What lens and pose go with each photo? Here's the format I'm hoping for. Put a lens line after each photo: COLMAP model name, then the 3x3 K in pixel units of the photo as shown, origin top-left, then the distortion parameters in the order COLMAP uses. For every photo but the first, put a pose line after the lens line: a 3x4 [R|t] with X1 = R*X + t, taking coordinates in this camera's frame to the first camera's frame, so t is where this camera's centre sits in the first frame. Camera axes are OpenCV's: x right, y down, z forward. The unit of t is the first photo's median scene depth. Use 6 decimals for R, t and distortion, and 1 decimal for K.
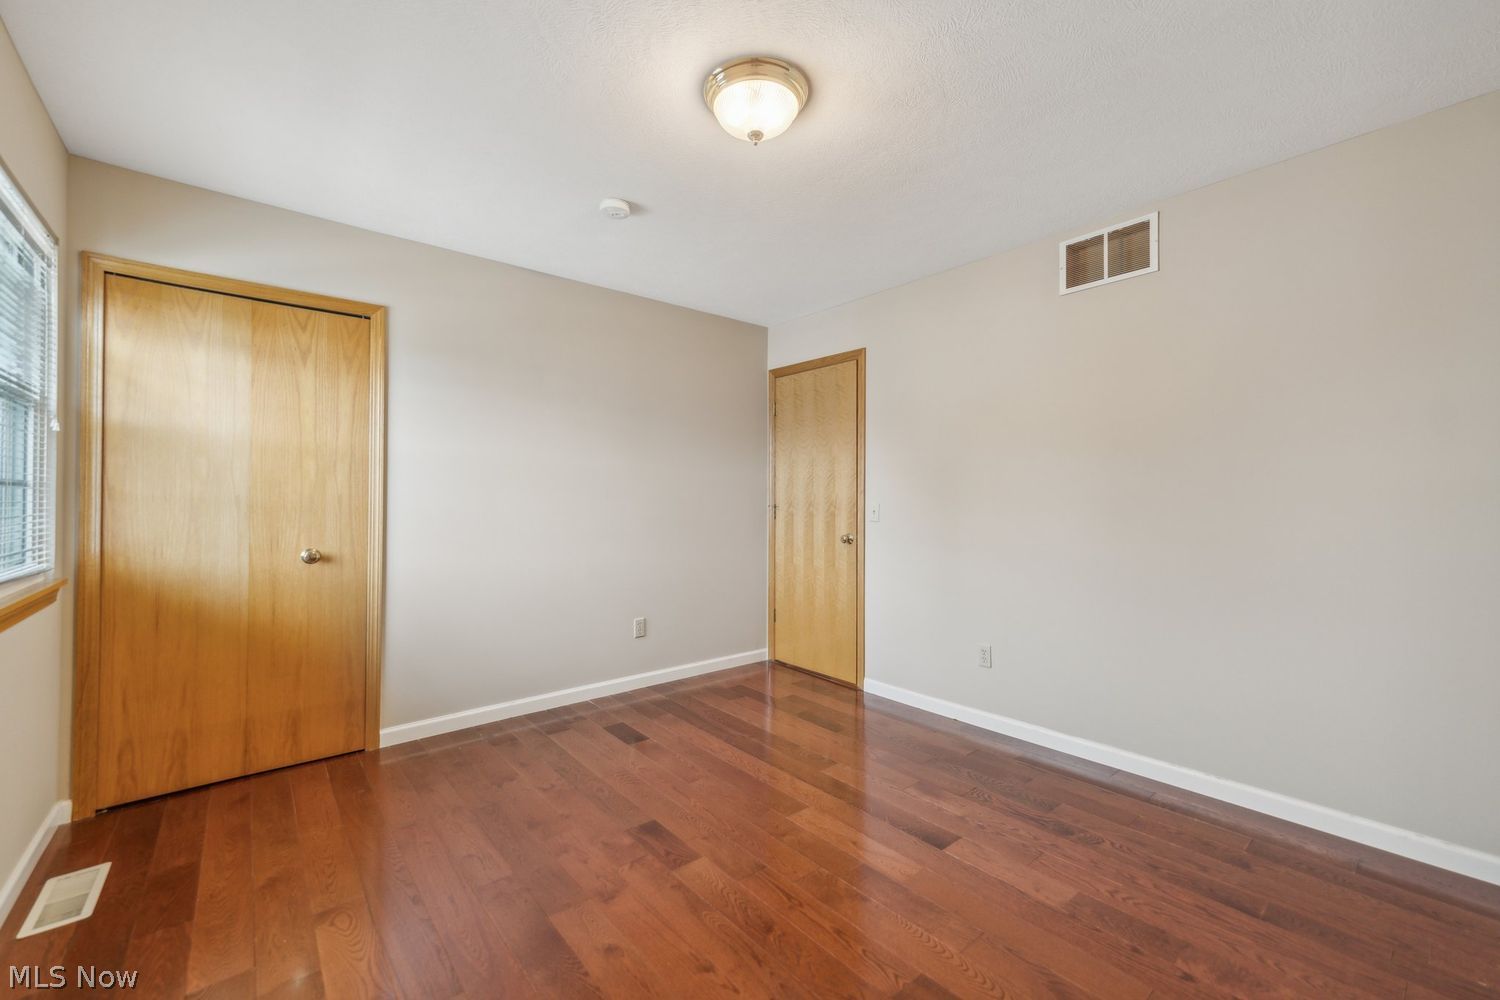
lens RADIAL K [[606.4, 0, 745.2], [0, 606.4, 508.4], [0, 0, 1]] dist [0.000017, -0.000044]
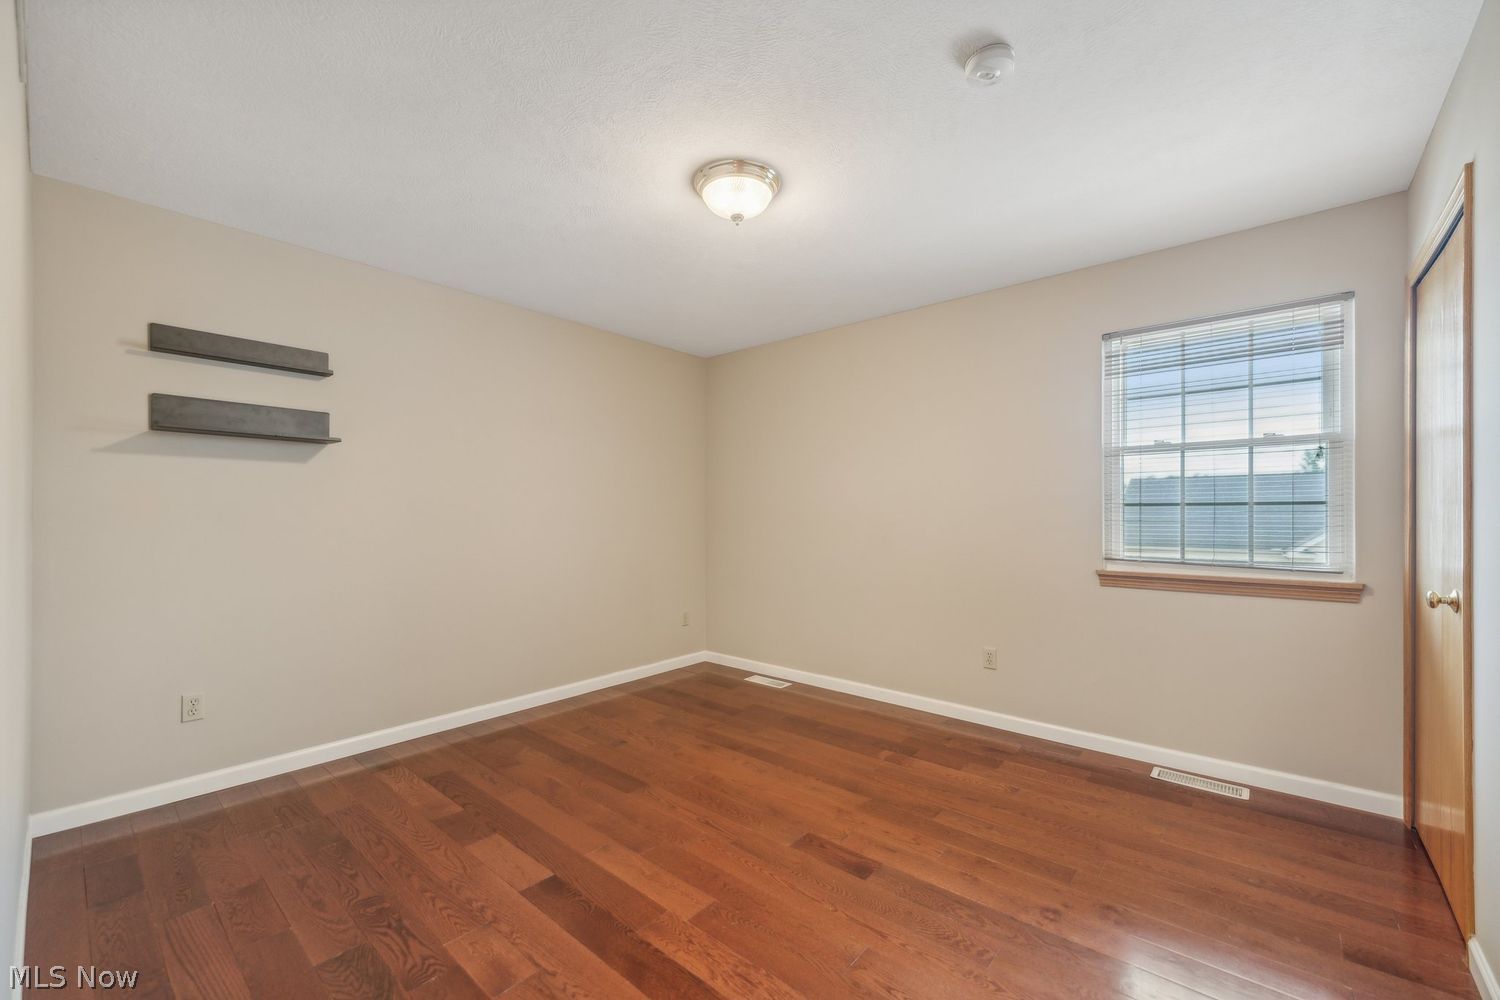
lens RADIAL K [[603.7, 0, 748.1], [0, 603.7, 500.8], [0, 0, 1]] dist [-0.000307, -0.000200]
pose [[-0.985792, -0.003065, -0.167941, 0.135625], [-0.002006, 0.999977, -0.006475, -0.024032], [0.167957, -0.006046, -0.985776, 1.497438]]
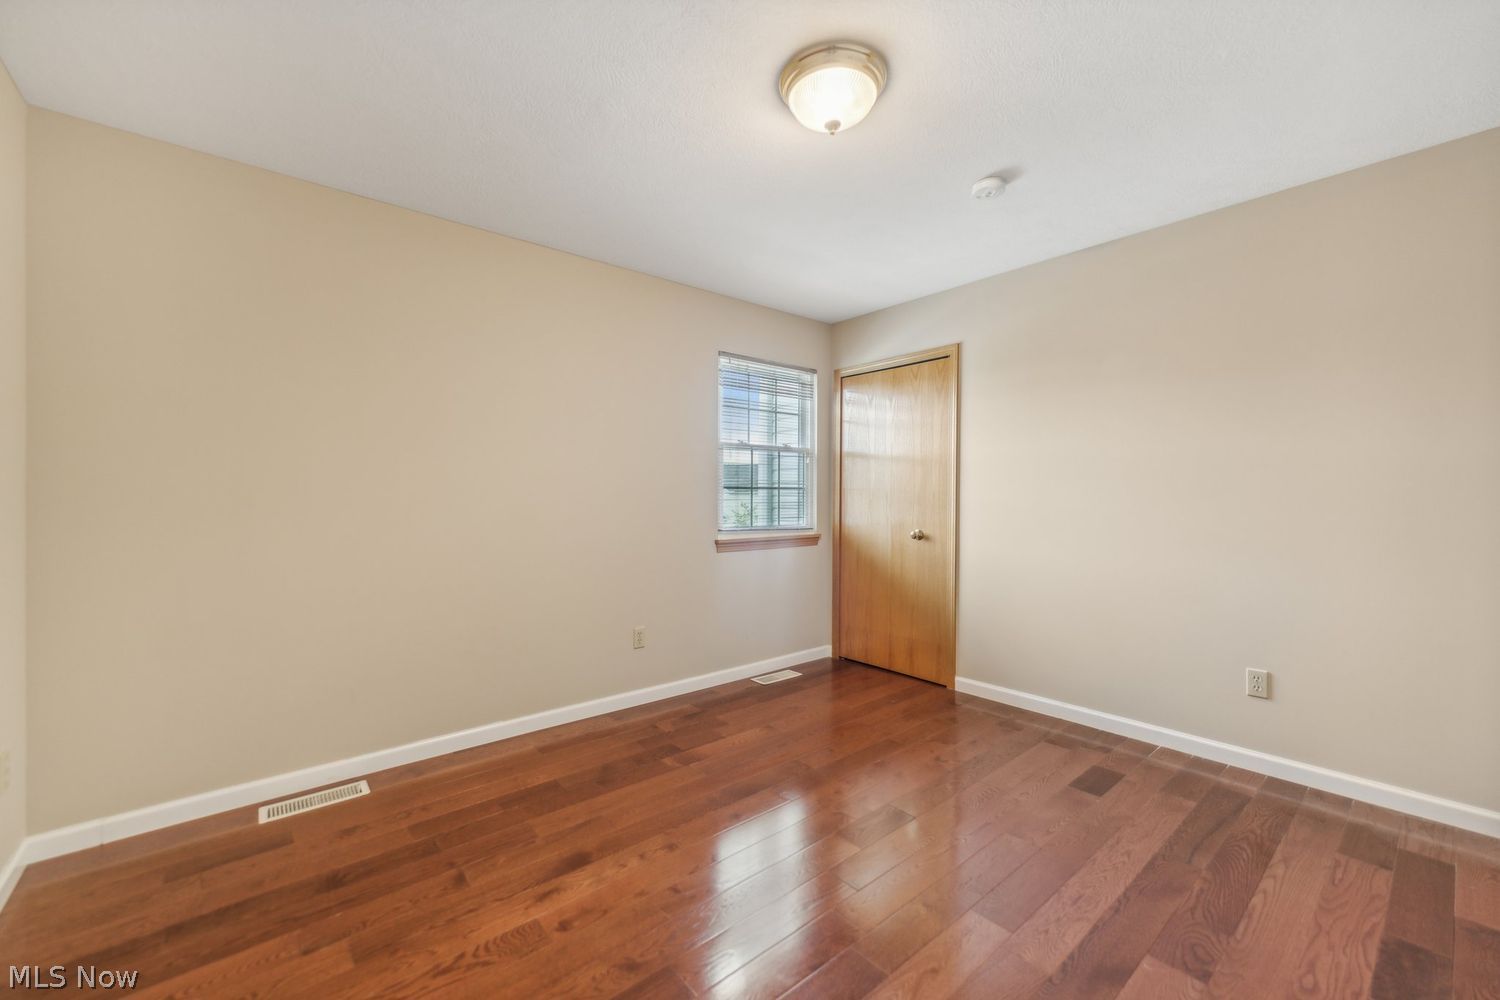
lens RADIAL K [[596.5, 0, 757.5], [0, 596.5, 495.9], [0, 0, 1]] dist [0.002060, 0.000210]
pose [[0.019278, 0.000076, -0.999814, 0.674003], [-0.016370, 0.999866, -0.000240, -0.007049], [0.999680, 0.016372, 0.019276, 0.579337]]
